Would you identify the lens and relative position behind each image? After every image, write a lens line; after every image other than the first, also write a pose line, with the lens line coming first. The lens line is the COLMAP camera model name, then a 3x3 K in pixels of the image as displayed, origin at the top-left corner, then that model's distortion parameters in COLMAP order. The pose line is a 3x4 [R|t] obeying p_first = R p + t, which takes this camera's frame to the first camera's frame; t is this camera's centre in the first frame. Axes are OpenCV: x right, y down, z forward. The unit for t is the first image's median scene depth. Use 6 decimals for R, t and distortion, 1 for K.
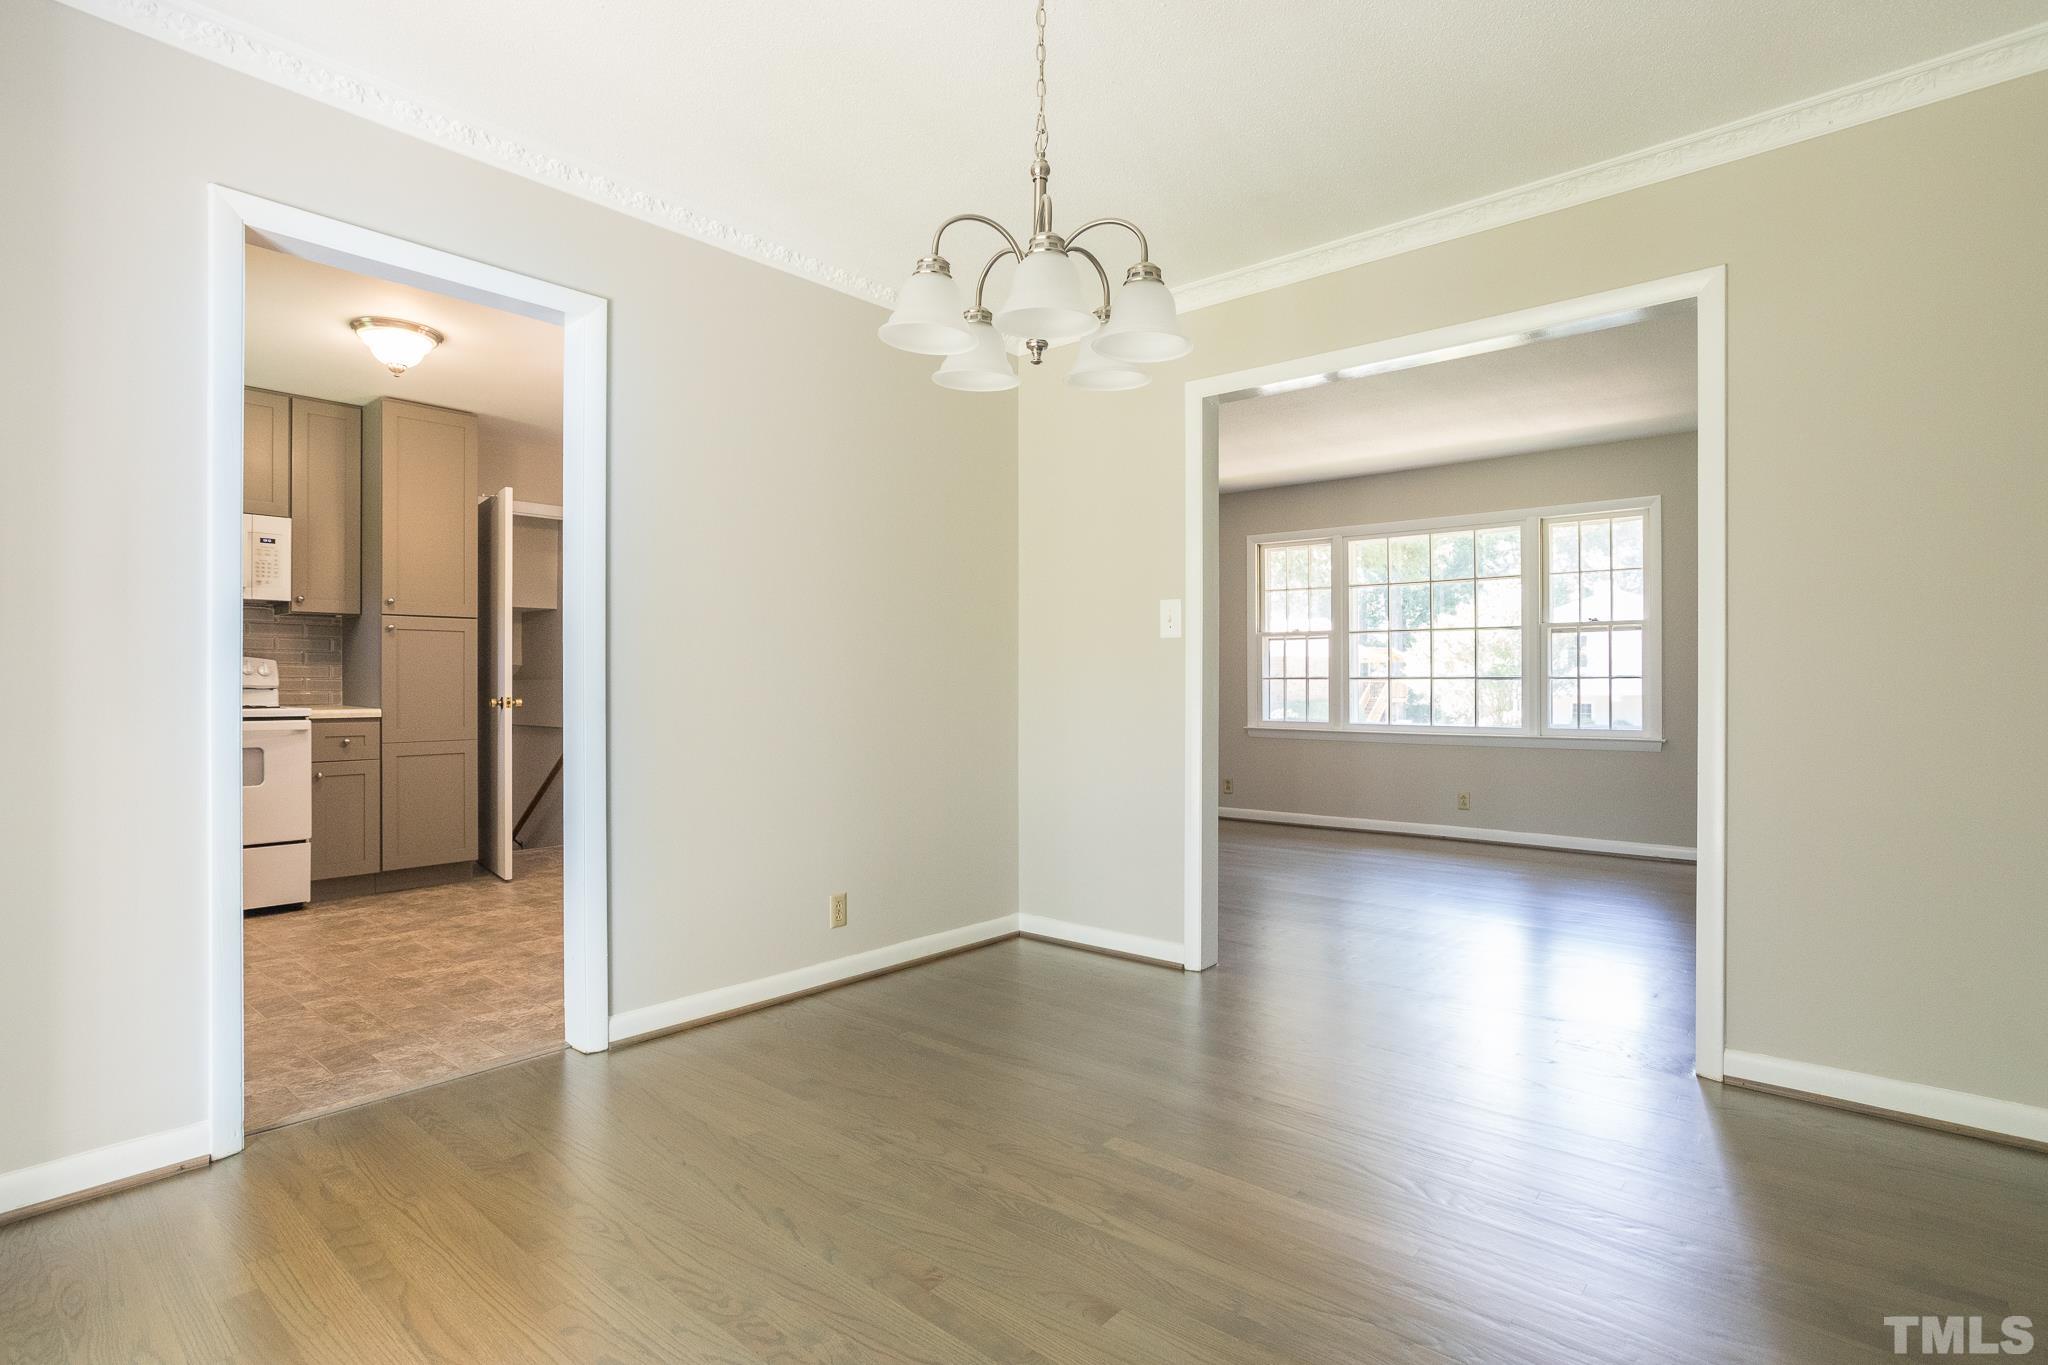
lens RADIAL K [[1014.3, 0, 1019.6], [0, 1014.3, 676.3], [0, 0, 1]] dist [-0.035379, 0.017840]
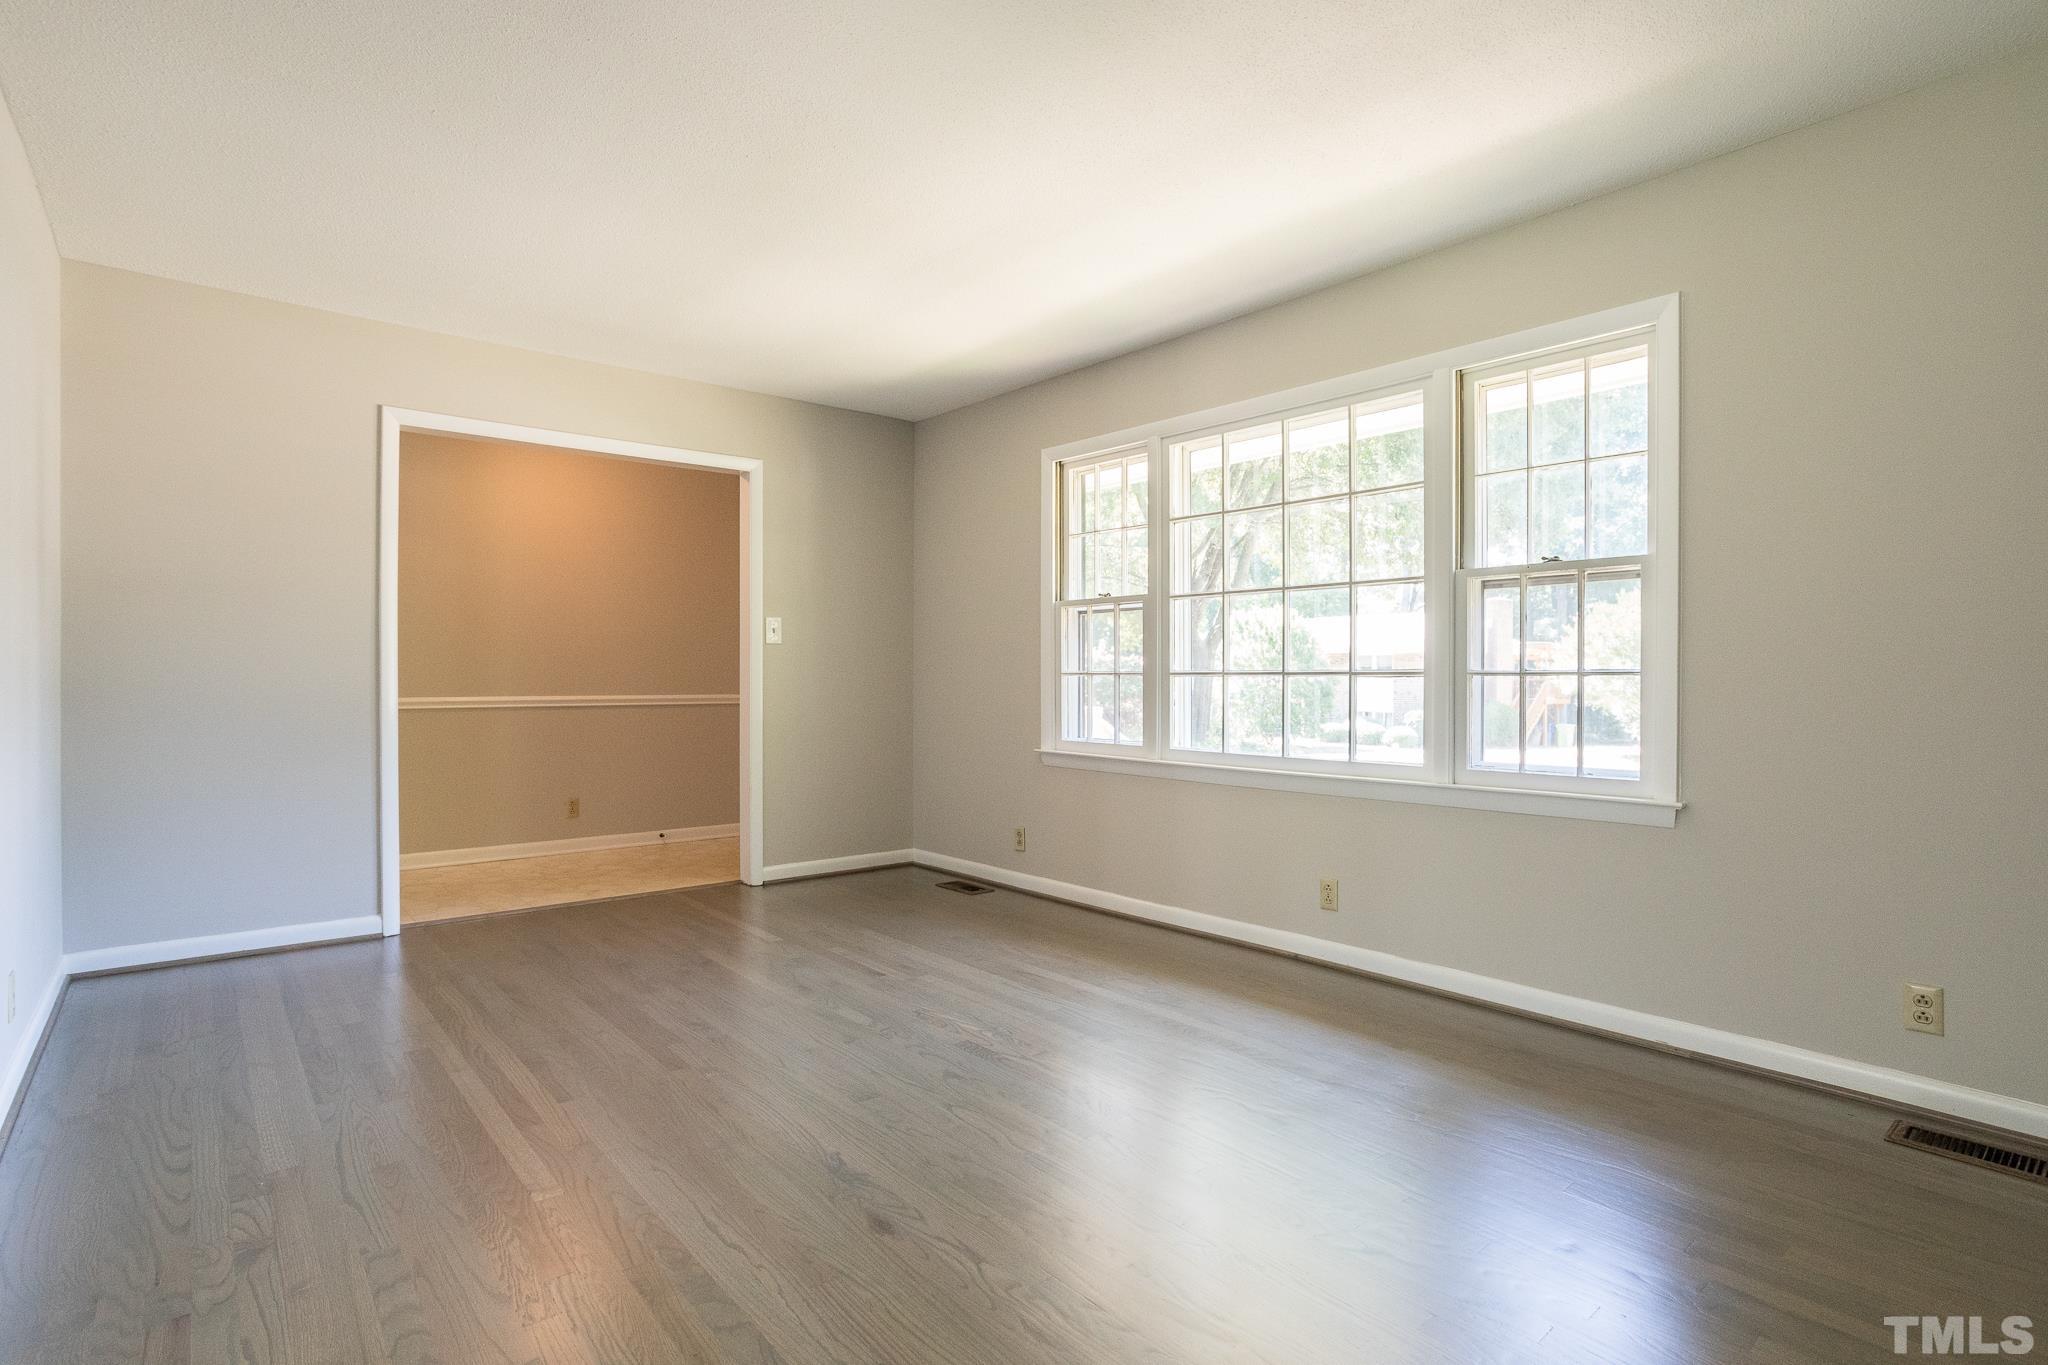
lens RADIAL K [[1014.3, 0, 1006.6], [0, 1014.3, 682.3], [0, 0, 1]] dist [-0.035379, 0.017840]
pose [[0.985845, 0.004914, -0.167589, 0.375540], [-0.003426, 0.999952, 0.009167, 0.002006], [0.167626, -0.008463, 0.985814, 0.439867]]
